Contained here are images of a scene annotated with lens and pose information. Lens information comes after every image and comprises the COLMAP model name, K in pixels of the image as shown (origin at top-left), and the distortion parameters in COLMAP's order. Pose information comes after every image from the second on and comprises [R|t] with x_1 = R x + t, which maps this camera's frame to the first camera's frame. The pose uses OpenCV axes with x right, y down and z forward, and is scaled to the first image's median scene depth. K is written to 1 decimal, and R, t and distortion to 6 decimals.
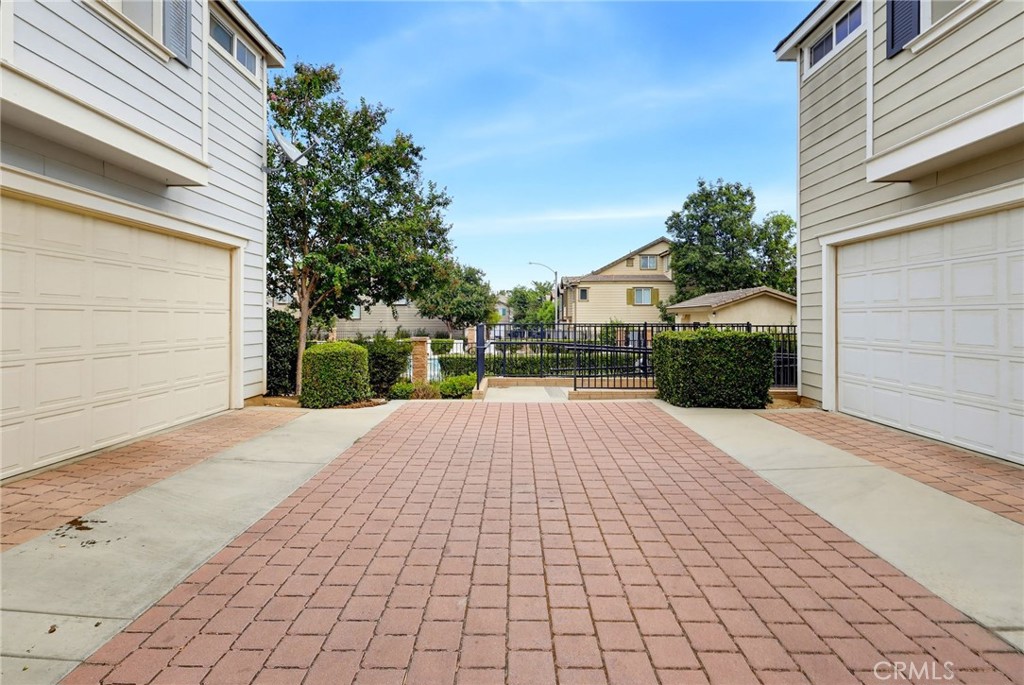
lens RADIAL K [[486.7, 0, 514.7], [0, 486.7, 321.6], [0, 0, 1]] dist [-0.012718, -0.000064]
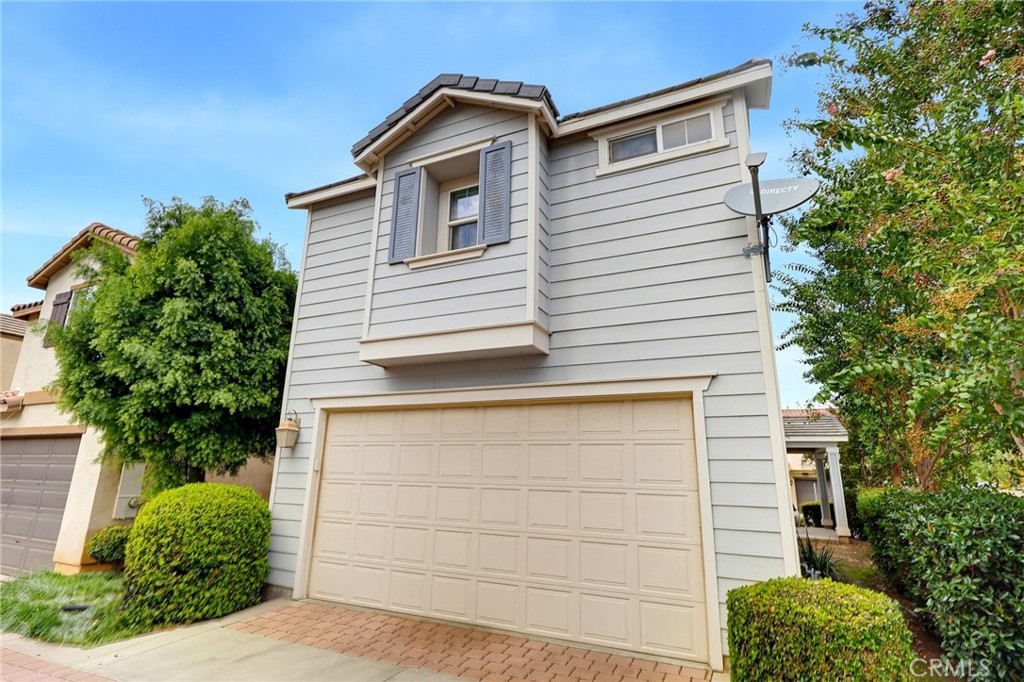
lens RADIAL K [[516.2, 0, 512.0], [0, 516.2, 341.0], [0, 0, 1]] dist [0.000966, -0.000005]
pose [[-0.421786, -0.240394, -0.874247, 0.166962], [-0.027636, 0.967173, -0.252613, -0.036311], [0.906274, -0.082388, -0.414583, 1.079793]]
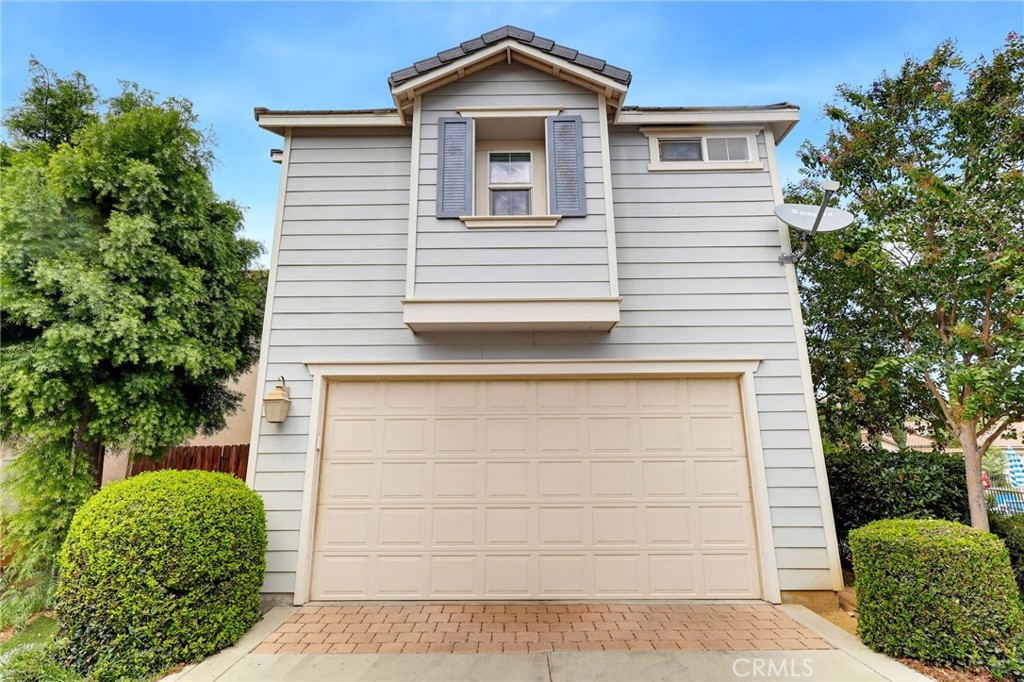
lens RADIAL K [[476.2, 0, 514.9], [0, 476.2, 340.5], [0, 0, 1]] dist [-0.000600, 0.000345]
pose [[0.000934, -0.229959, -0.973200, 0.182067], [0.001288, 0.973200, -0.229958, -0.029921], [0.999999, -0.001039, 0.001205, 0.637438]]
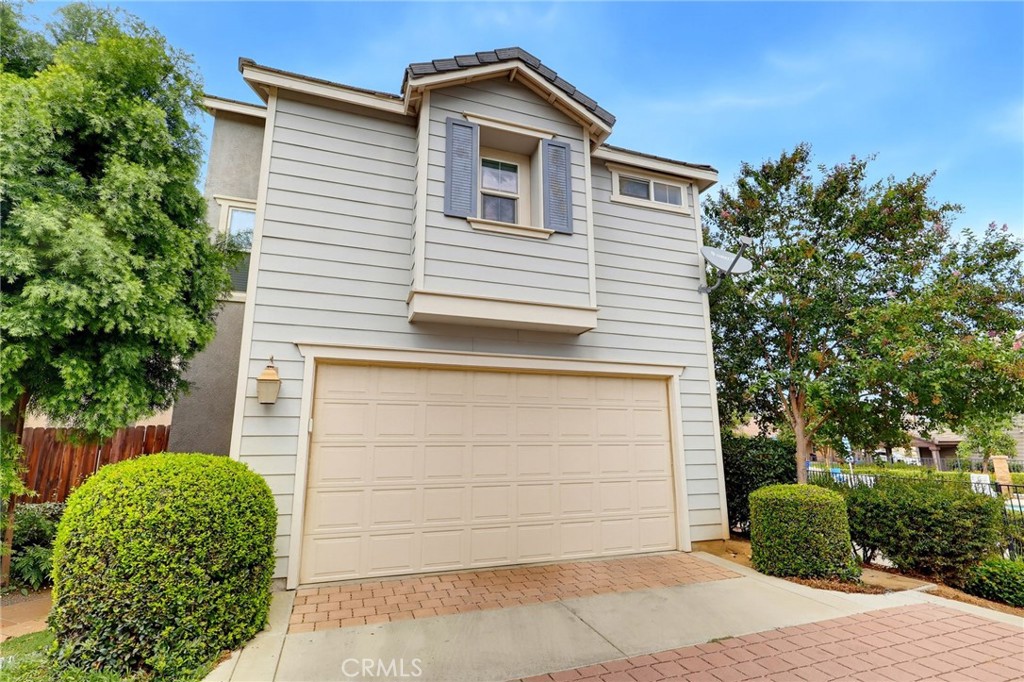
lens RADIAL K [[476.2, 0, 514.9], [0, 476.2, 340.5], [0, 0, 1]] dist [-0.000600, 0.000345]
pose [[0.342671, -0.189901, -0.920062, 0.222928], [-0.003589, 0.979085, -0.203420, -0.026290], [0.939449, 0.073008, 0.334822, 0.374049]]
